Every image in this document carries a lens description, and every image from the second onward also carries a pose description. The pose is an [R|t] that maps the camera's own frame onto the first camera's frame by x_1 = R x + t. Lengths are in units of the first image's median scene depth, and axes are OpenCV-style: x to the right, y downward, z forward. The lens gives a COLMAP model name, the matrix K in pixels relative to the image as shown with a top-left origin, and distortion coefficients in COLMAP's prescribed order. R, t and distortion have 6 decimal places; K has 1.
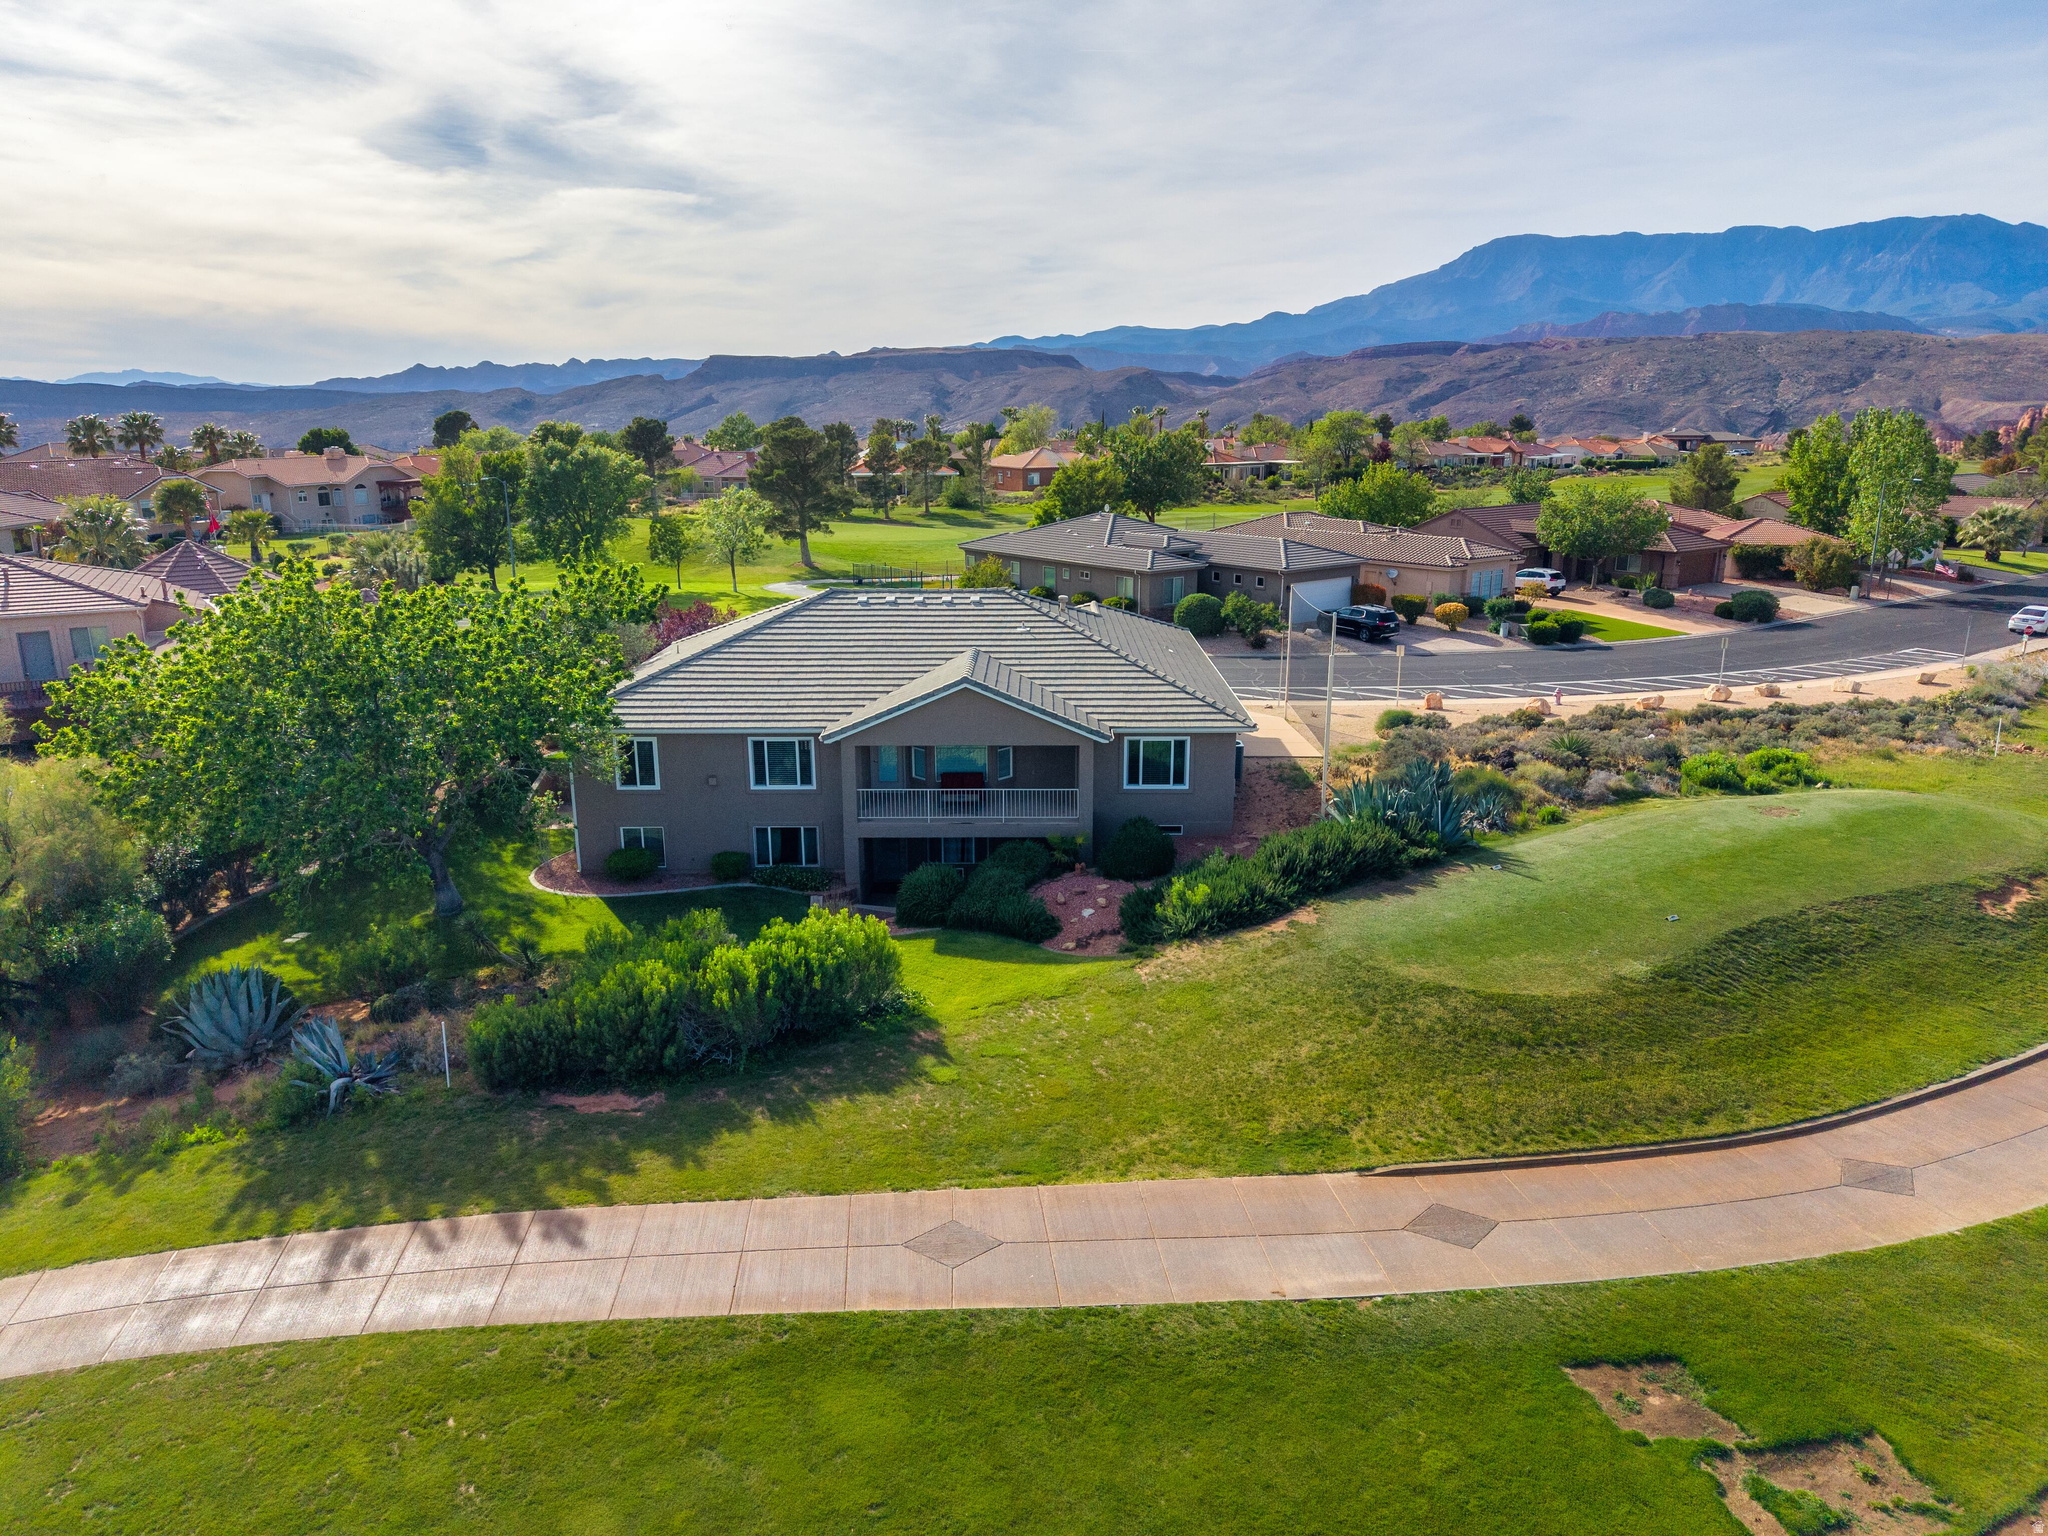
lens RADIAL K [[1390.0, 0, 1024.0], [0, 1390.0, 768.0], [0, 0, 1]] dist [0.006885, -0.006938]
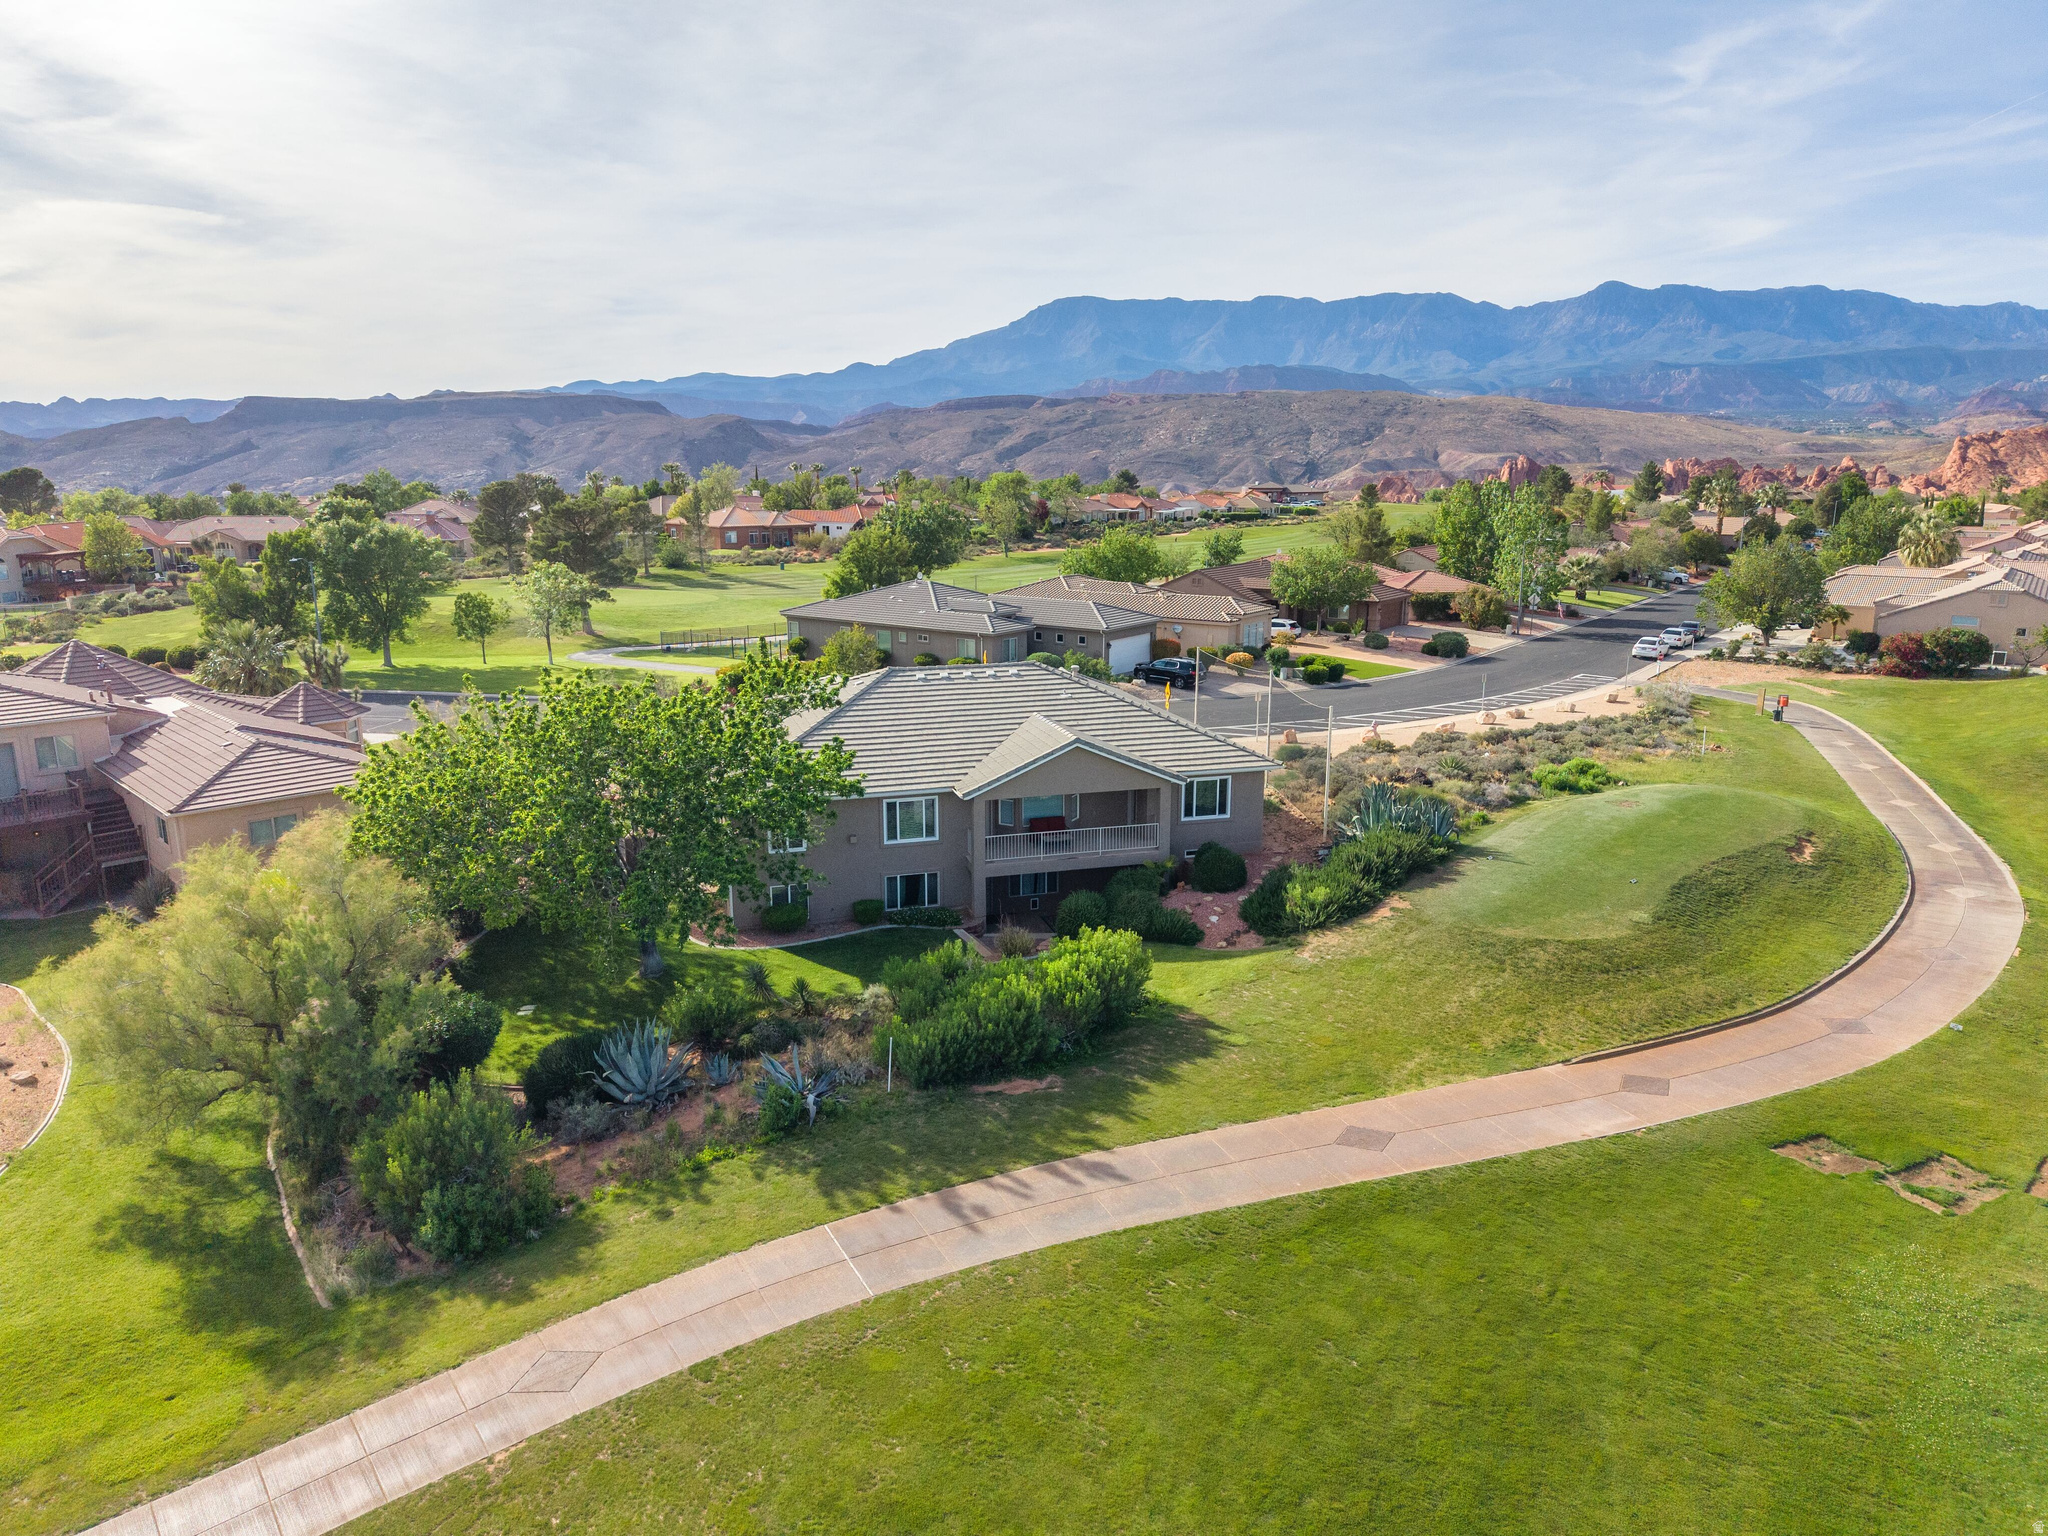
lens RADIAL K [[1398.5, 0, 1024.0], [0, 1398.5, 768.0], [0, 0, 1]] dist [0.047733, -0.060952]
pose [[0.955925, -0.060752, 0.287257, -0.178355], [0.070150, 0.997282, -0.022529, -0.005964], [-0.285108, 0.041687, 0.957589, -0.066593]]
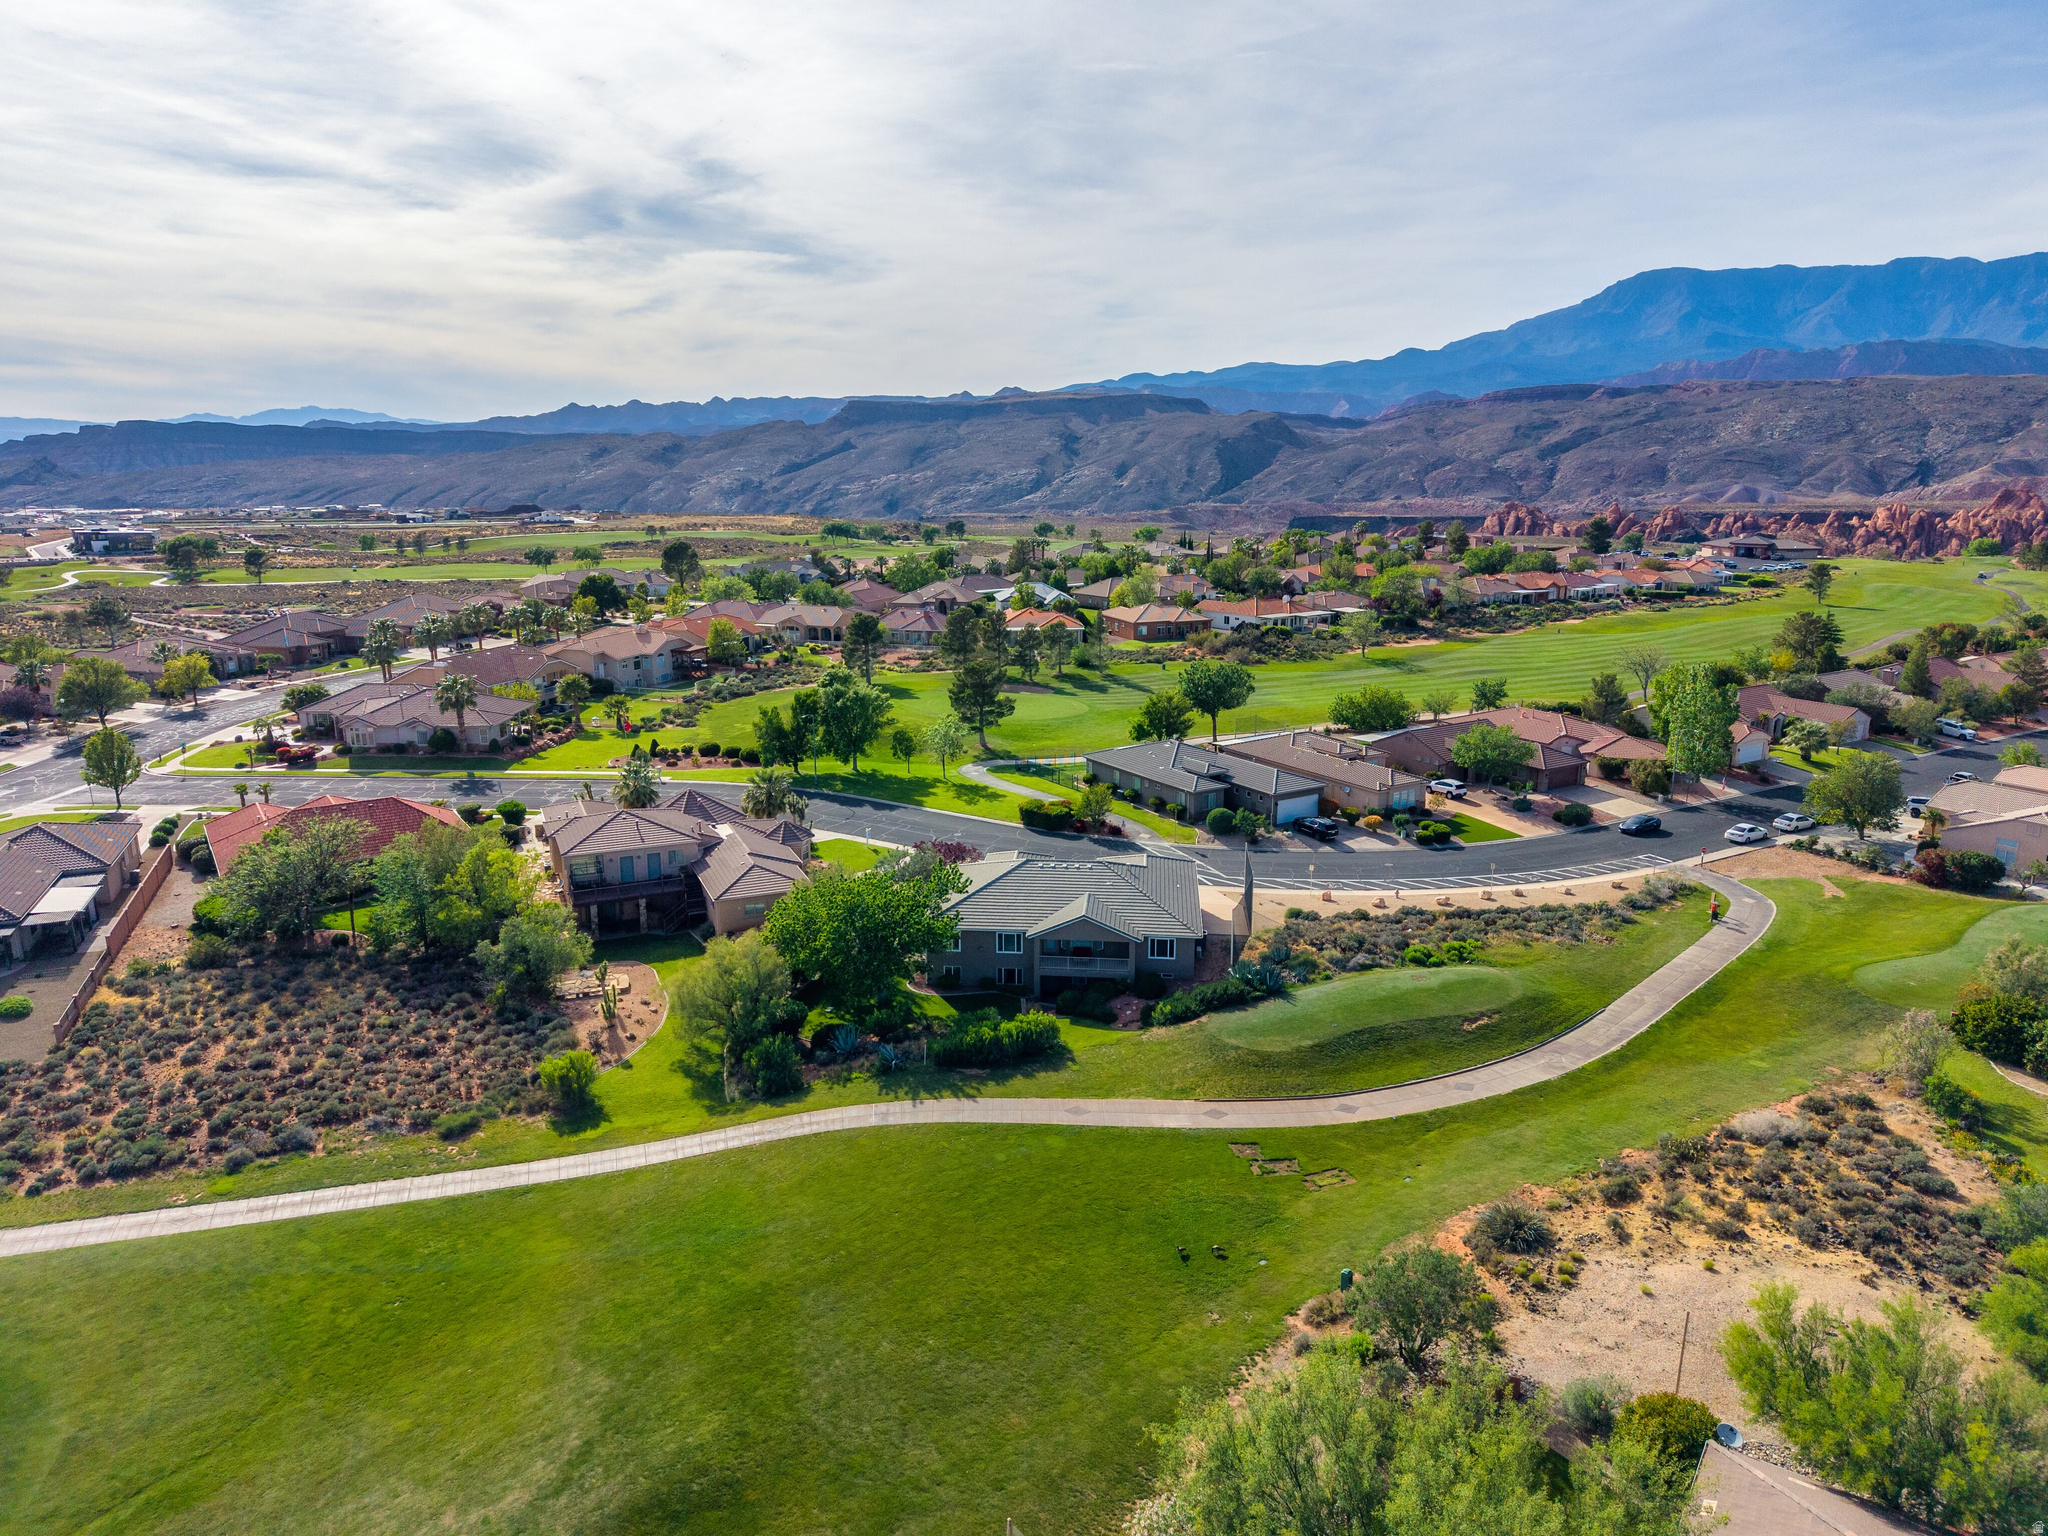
lens RADIAL K [[1460.4, 0, 1024.0], [0, 1460.4, 768.0], [0, 0, 1]] dist [0.053205, -0.079442]
pose [[0.996208, 0.024737, -0.083416, 0.025553], [-0.025703, 0.999614, -0.010526, -0.123174], [0.083123, 0.012631, 0.996459, -0.679589]]
